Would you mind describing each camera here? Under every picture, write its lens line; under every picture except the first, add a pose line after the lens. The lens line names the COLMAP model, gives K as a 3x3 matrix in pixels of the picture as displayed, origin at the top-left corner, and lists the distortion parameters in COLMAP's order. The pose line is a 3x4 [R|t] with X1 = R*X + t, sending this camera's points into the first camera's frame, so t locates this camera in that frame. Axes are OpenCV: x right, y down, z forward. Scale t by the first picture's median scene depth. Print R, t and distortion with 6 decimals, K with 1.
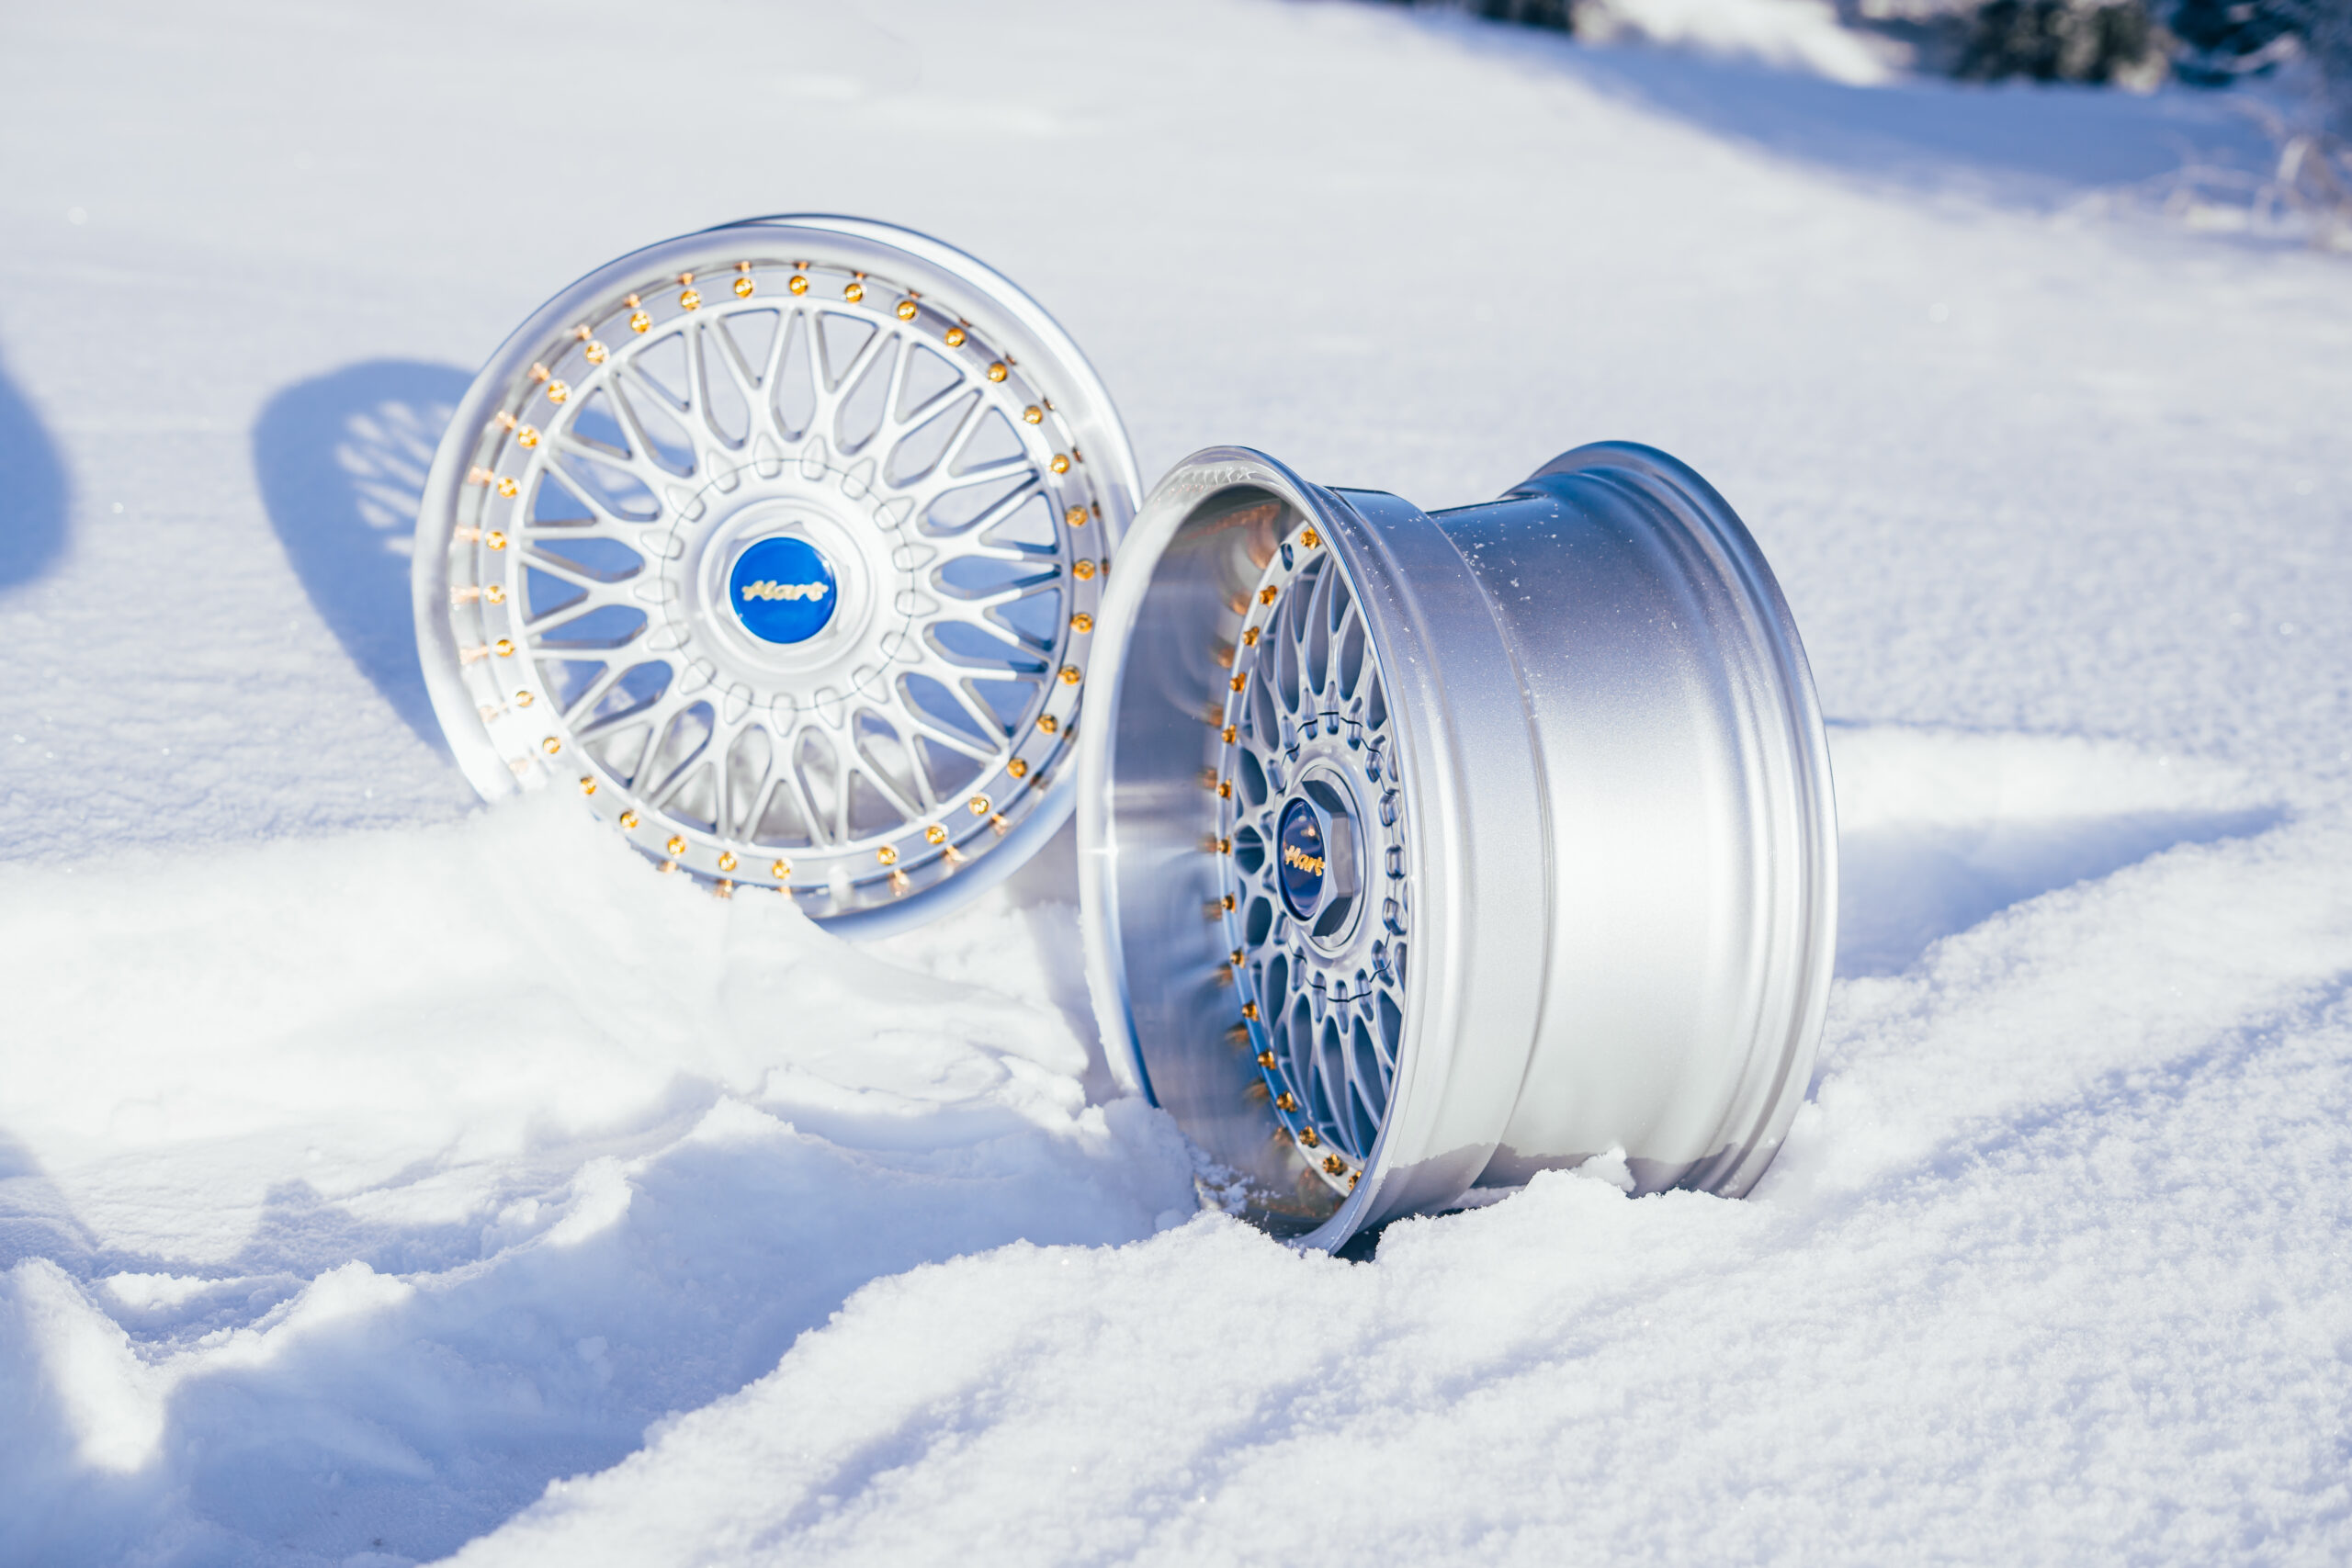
lens RADIAL K [[3557.7, 0, 1126.0], [0, 3557.7, 734.1], [0, 0, 1]] dist [-0.030727, 0.000000]
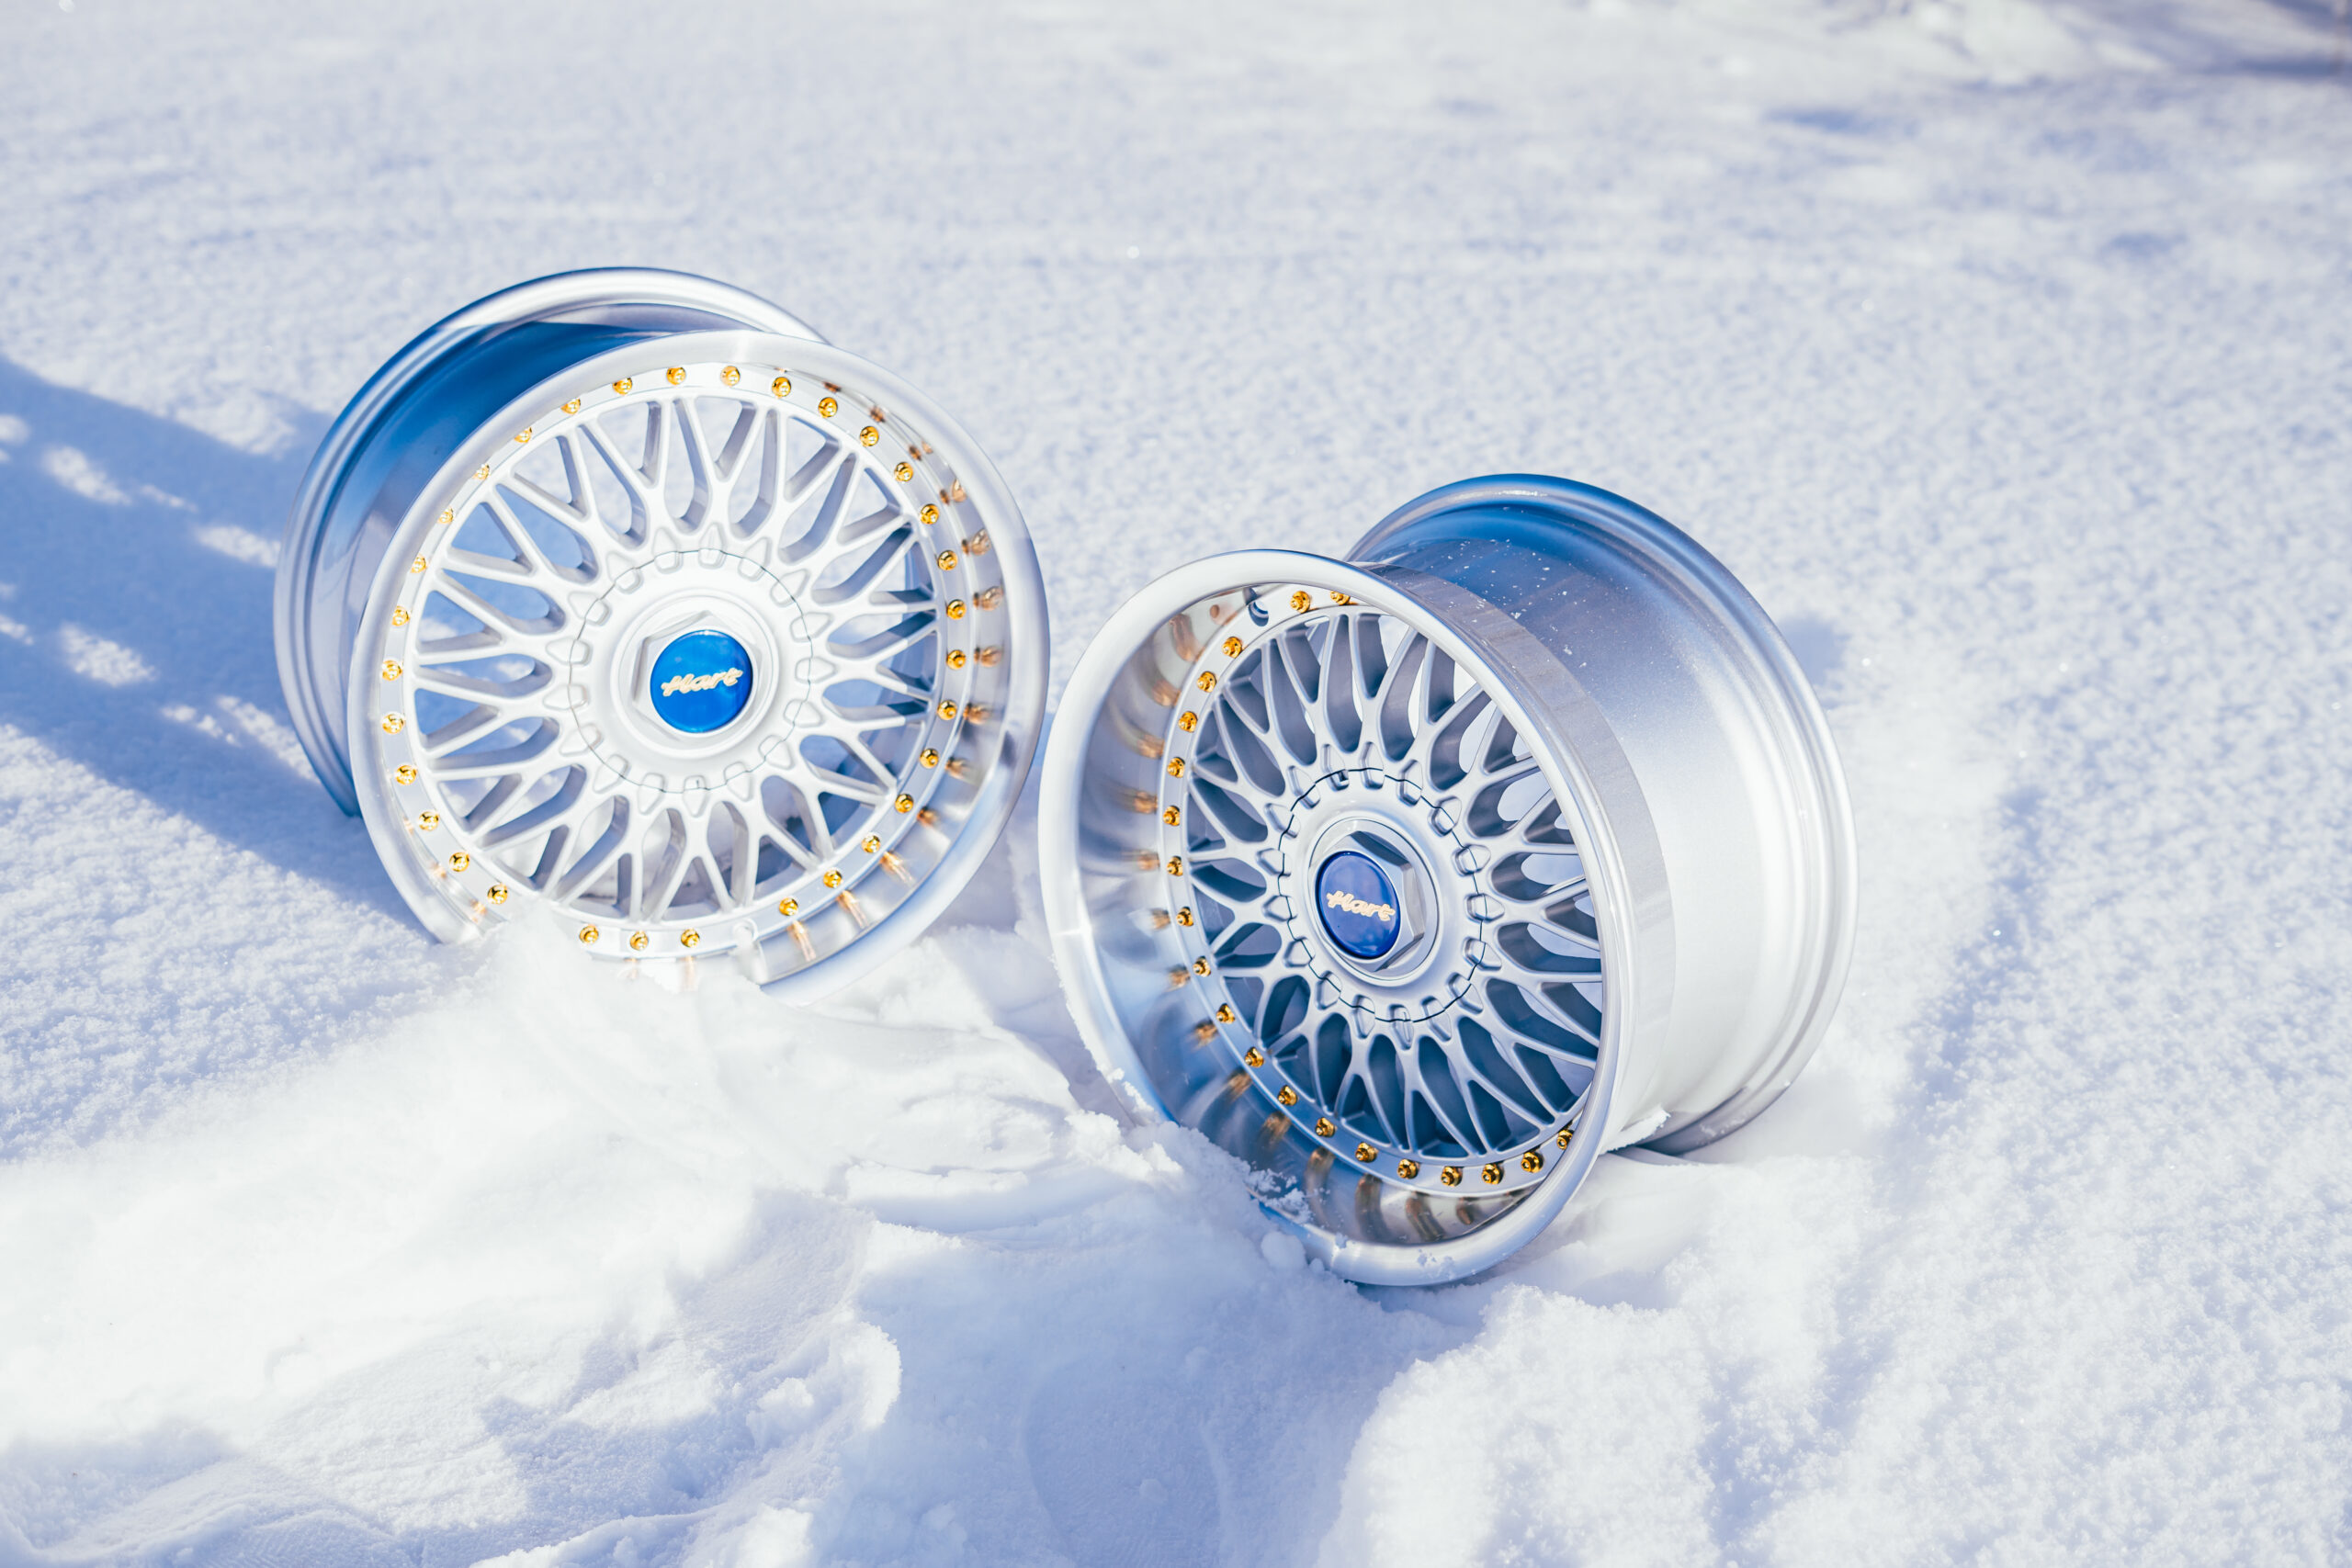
lens RADIAL K [[3557.7, 0, 1169.5], [0, 3557.7, 785.7], [0, 0, 1]] dist [-0.030727, 0.000000]
pose [[0.900531, -0.169435, 0.400419, -0.382314], [0.098452, 0.976487, 0.191780, -0.190137], [-0.423498, -0.133281, 0.896039, 0.040786]]
